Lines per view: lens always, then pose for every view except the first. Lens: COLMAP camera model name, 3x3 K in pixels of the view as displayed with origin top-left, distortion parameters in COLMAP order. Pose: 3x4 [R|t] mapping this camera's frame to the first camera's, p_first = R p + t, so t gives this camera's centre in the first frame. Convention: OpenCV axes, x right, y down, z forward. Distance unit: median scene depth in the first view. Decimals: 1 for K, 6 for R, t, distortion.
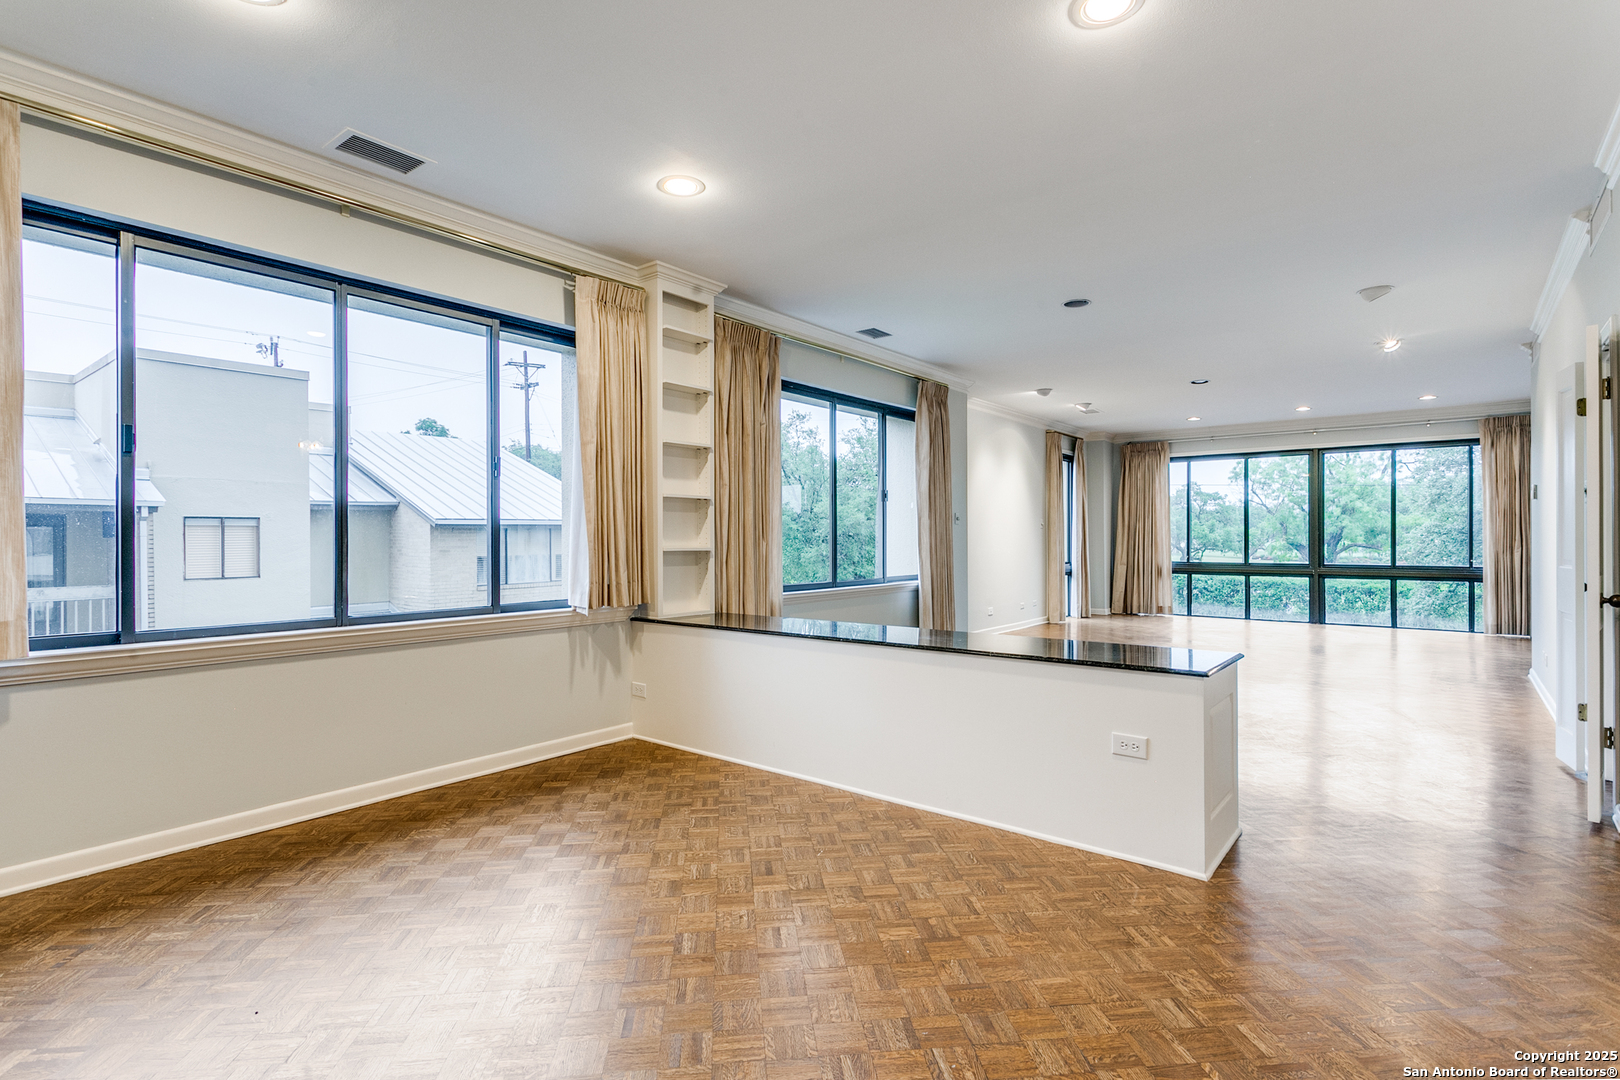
lens RADIAL K [[782.9, 0, 814.7], [0, 782.9, 535.8], [0, 0, 1]] dist [0.002199, -0.000603]
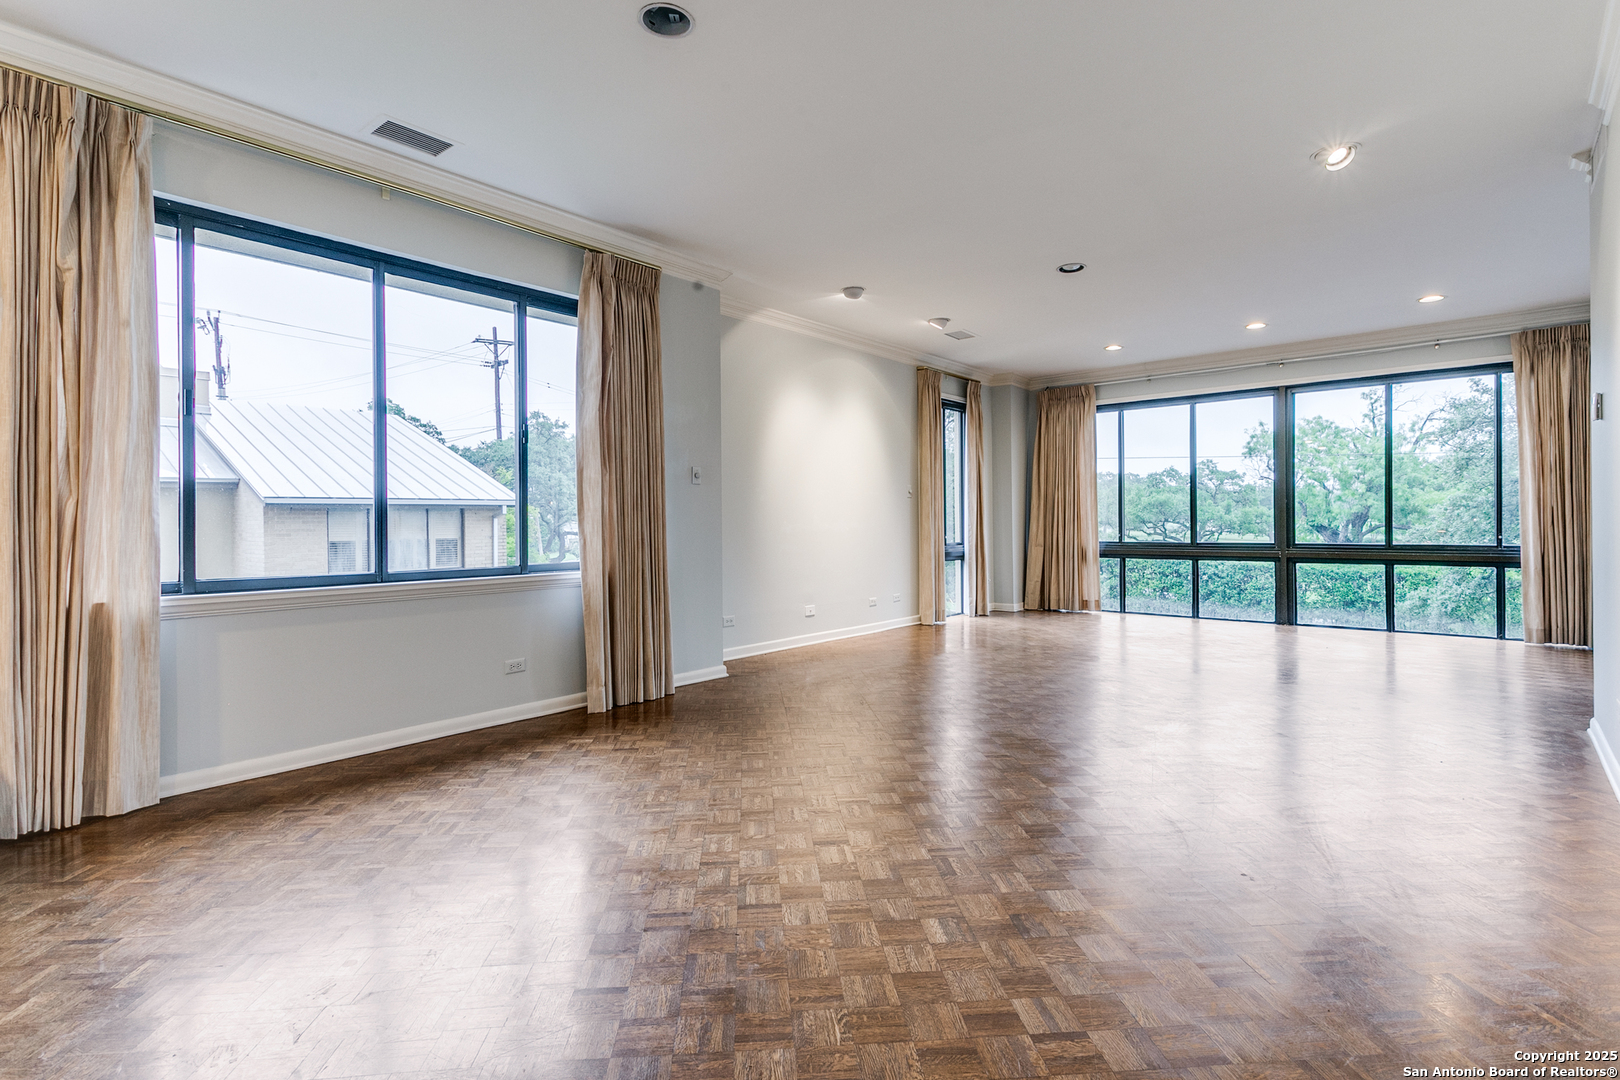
lens RADIAL K [[787.5, 0, 815.9], [0, 787.5, 524.4], [0, 0, 1]] dist [0.013211, 0.000417]
pose [[0.999573, -0.005507, -0.028711, 0.212742], [0.005596, 0.999980, 0.003032, 0.012894], [0.028694, -0.003192, 0.999583, 0.234459]]
